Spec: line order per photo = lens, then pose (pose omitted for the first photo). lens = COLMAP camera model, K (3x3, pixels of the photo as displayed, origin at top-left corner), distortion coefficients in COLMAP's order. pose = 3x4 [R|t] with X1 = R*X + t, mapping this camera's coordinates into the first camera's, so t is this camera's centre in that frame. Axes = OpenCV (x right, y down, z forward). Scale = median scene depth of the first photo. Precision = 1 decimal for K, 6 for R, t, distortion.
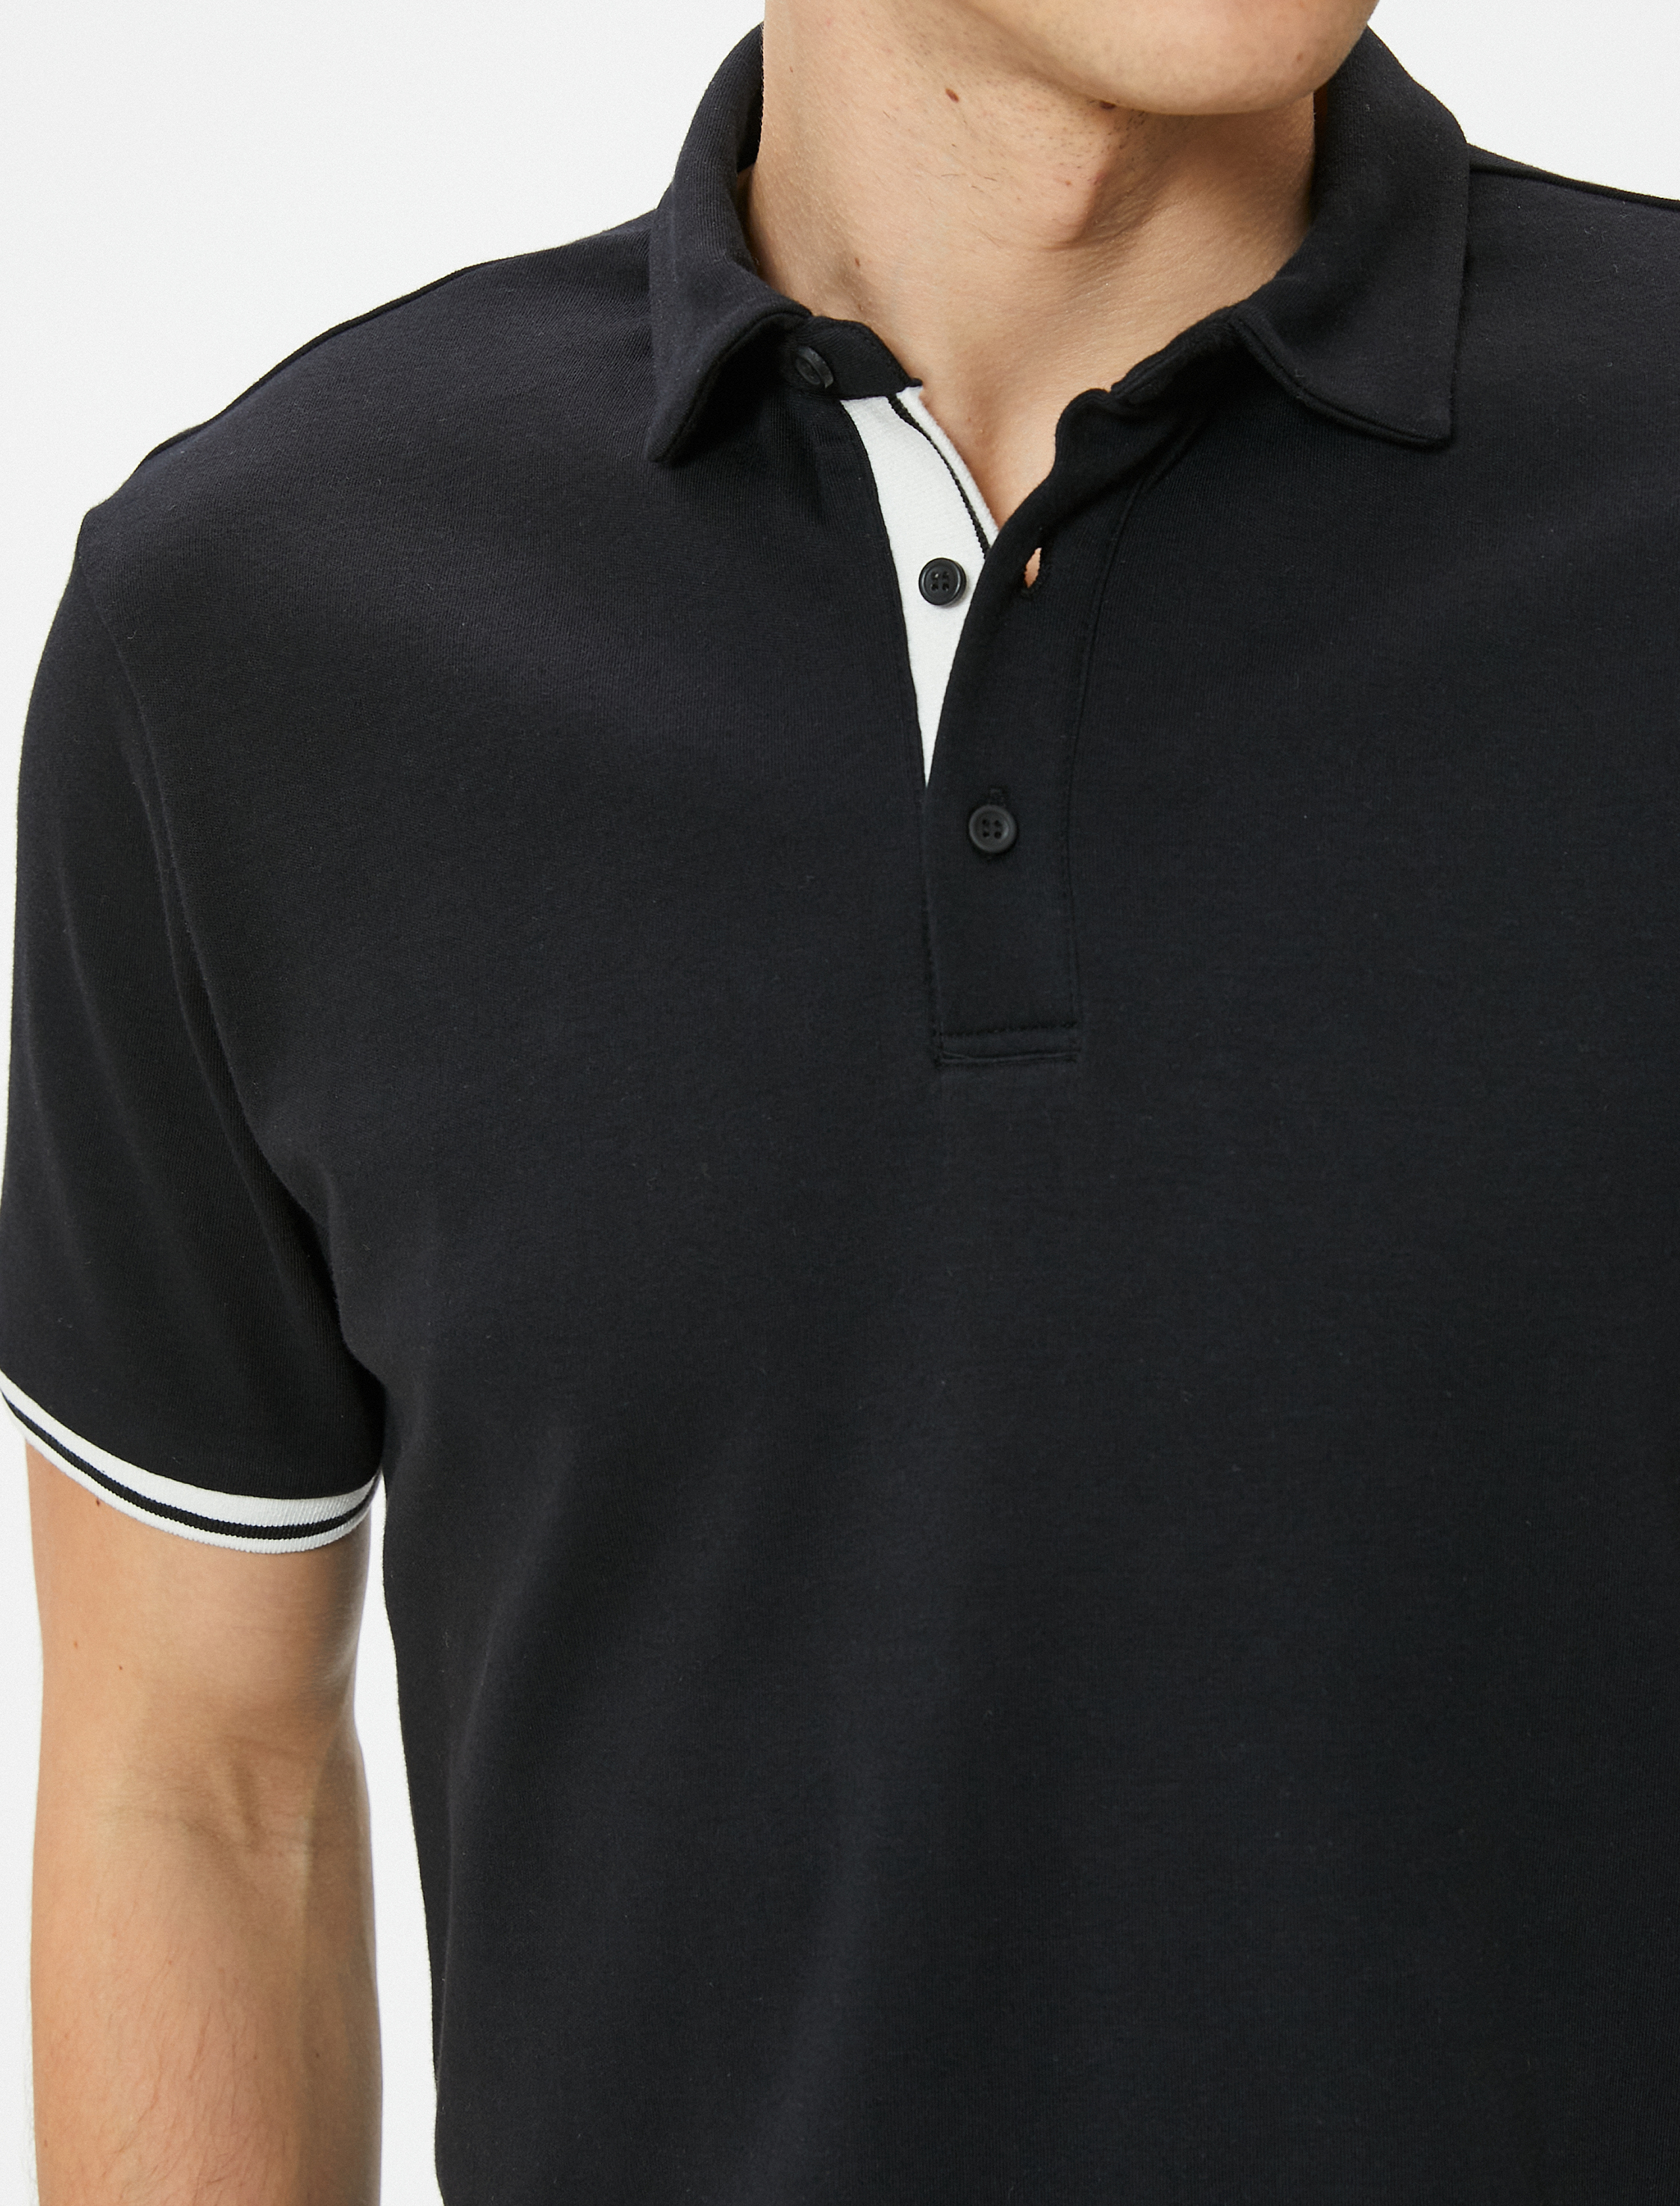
lens RADIAL K [[4256.4, 0, 840.0], [0, 4256.4, 1103.0], [0, 0, 1]] dist [0.313886, -3.104139]
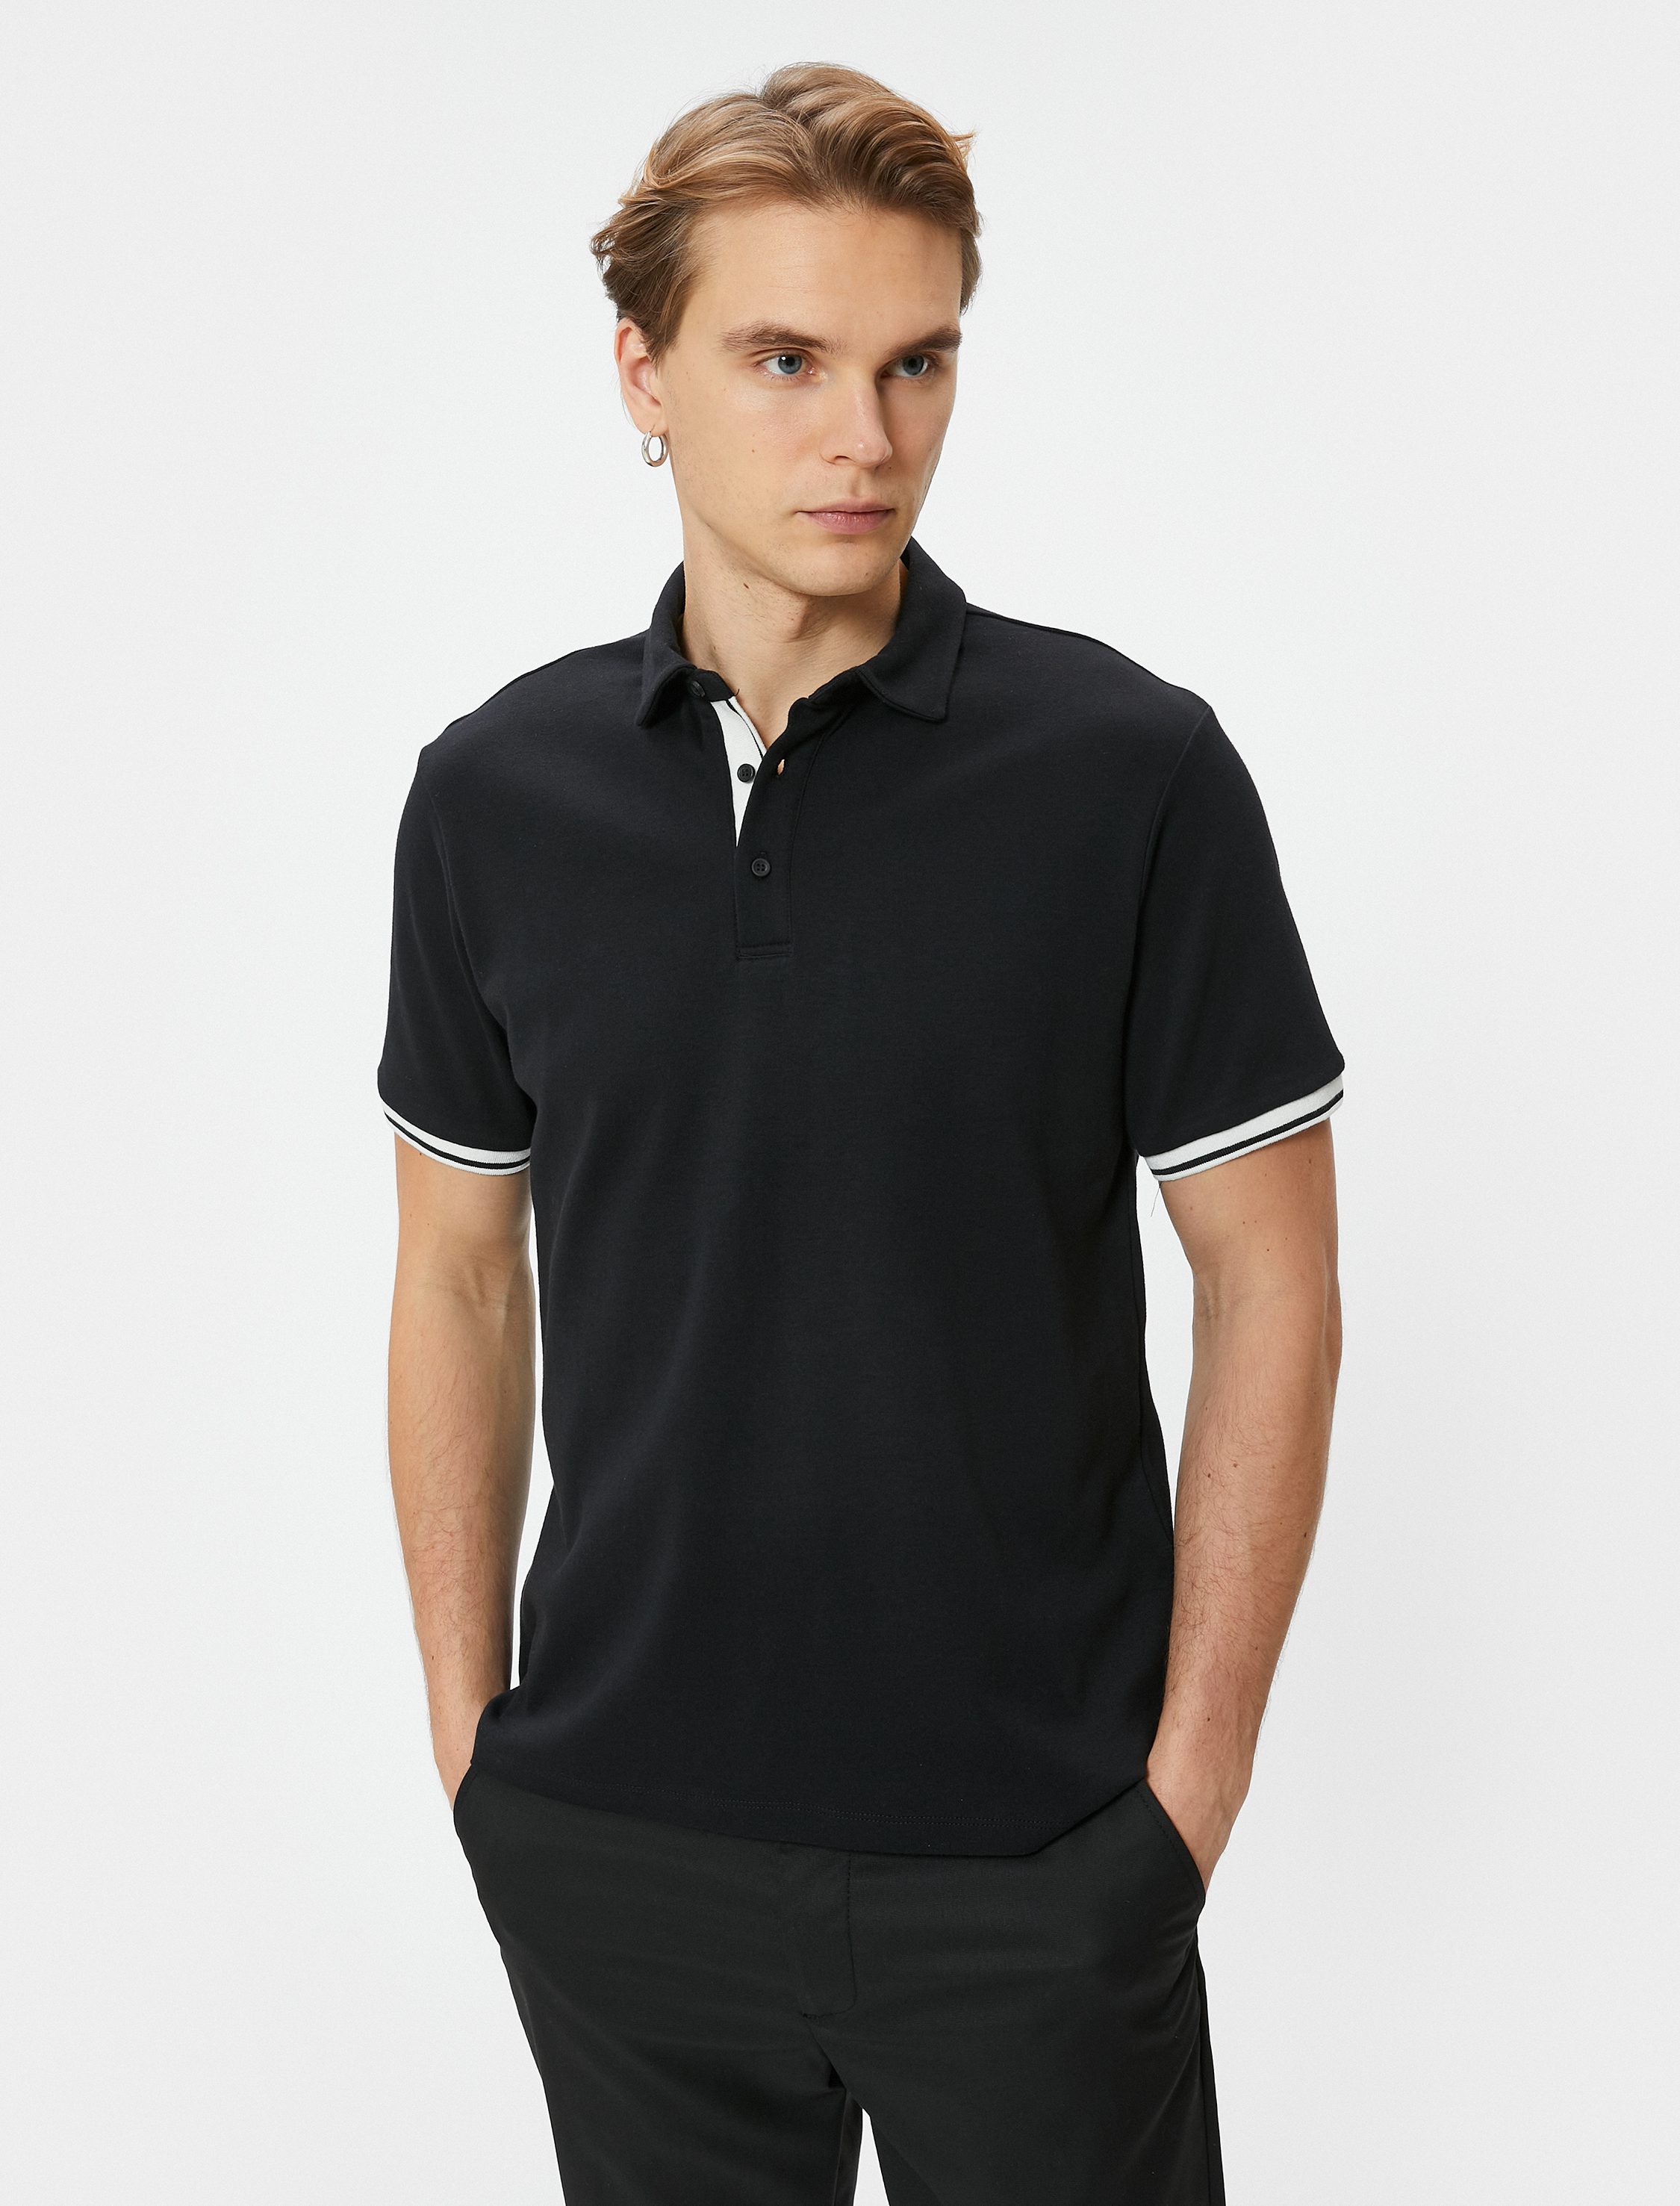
lens RADIAL K [[3276.9, 0, 840.0], [0, 3276.9, 1103.0], [0, 0, 1]] dist [0.122925, -0.008737]
pose [[0.995455, 0.015833, -0.093908, 0.258709], [-0.021600, 0.997922, -0.060712, 0.187047], [0.092752, 0.062464, 0.993728, -0.901339]]
